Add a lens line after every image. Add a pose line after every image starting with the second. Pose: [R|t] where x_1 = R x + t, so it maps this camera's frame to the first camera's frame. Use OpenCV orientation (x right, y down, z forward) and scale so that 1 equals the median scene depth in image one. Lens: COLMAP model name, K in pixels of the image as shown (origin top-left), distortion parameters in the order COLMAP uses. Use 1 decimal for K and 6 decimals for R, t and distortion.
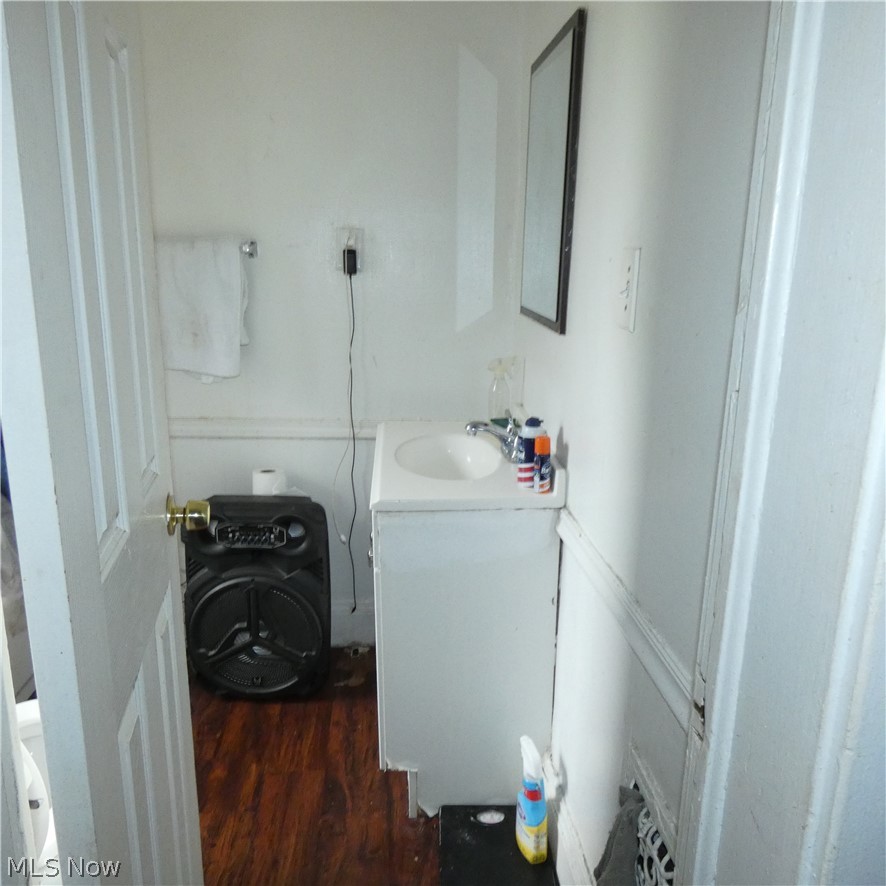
lens RADIAL K [[711.6, 0, 443.6], [0, 711.6, 441.6], [0, 0, 1]] dist [-0.007802, 0.019987]
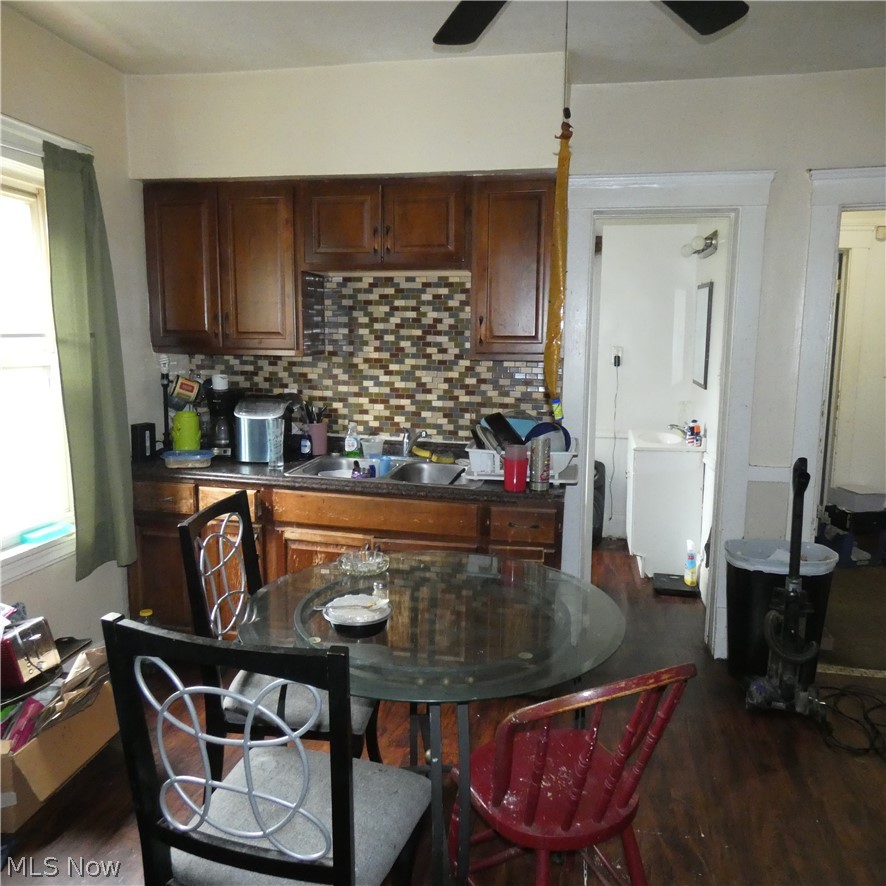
lens RADIAL K [[711.6, 0, 439.7], [0, 711.6, 444.4], [0, 0, 1]] dist [-0.007802, 0.019987]
pose [[0.962076, 0.025967, -0.271544, -0.068599], [-0.054782, 0.993570, -0.099080, 0.380010], [0.267225, 0.110198, 0.957312, -1.837770]]
